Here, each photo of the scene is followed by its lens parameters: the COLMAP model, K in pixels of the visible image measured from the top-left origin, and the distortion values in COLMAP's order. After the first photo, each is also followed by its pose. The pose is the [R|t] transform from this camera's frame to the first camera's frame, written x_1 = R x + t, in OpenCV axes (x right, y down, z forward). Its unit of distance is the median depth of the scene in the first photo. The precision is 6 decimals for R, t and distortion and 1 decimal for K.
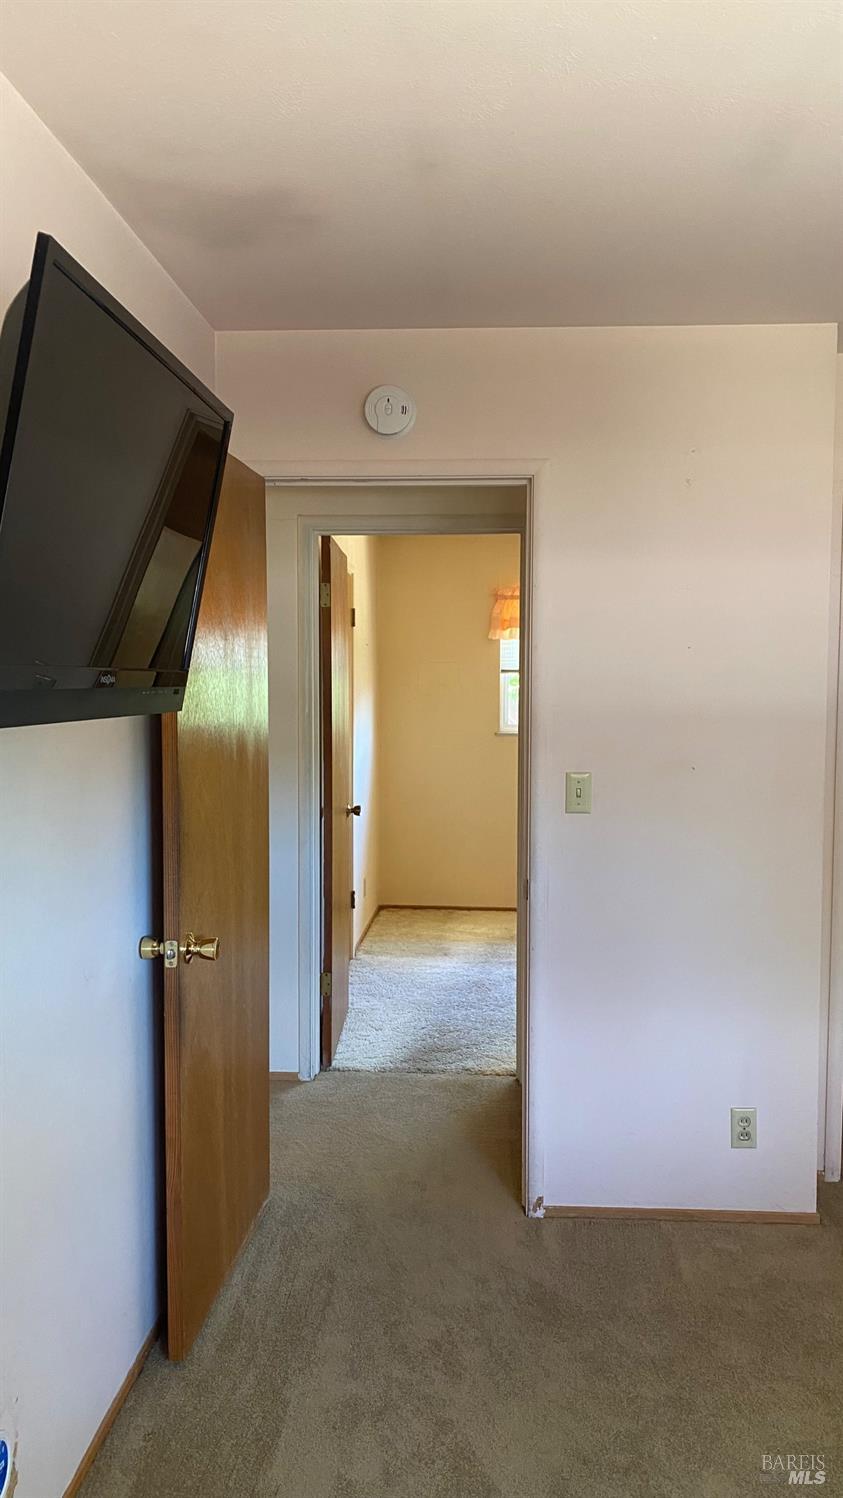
lens RADIAL K [[1171.8, 0, 421.2], [0, 1171.8, 740.0], [0, 0, 1]] dist [-0.000396, -0.002713]
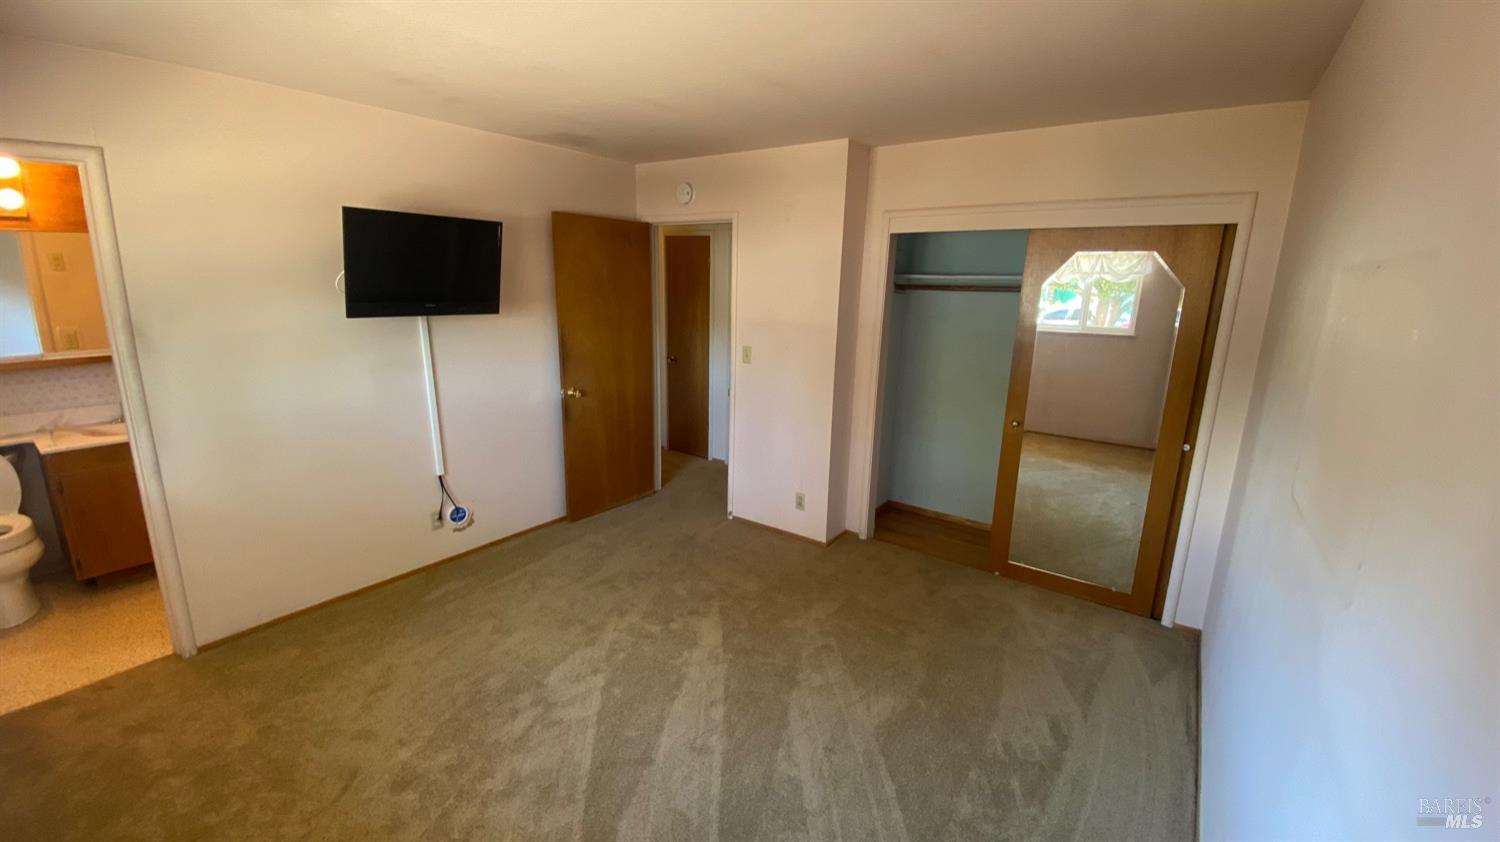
lens RADIAL K [[609.0, 0, 754.0], [0, 609.0, 426.1], [0, 0, 1]] dist [0.002703, 0.000030]
pose [[0.849939, 0.140086, -0.507916, 0.803400], [-0.052419, 0.981707, 0.183042, -0.039811], [0.524266, -0.128950, 0.841734, -0.071224]]
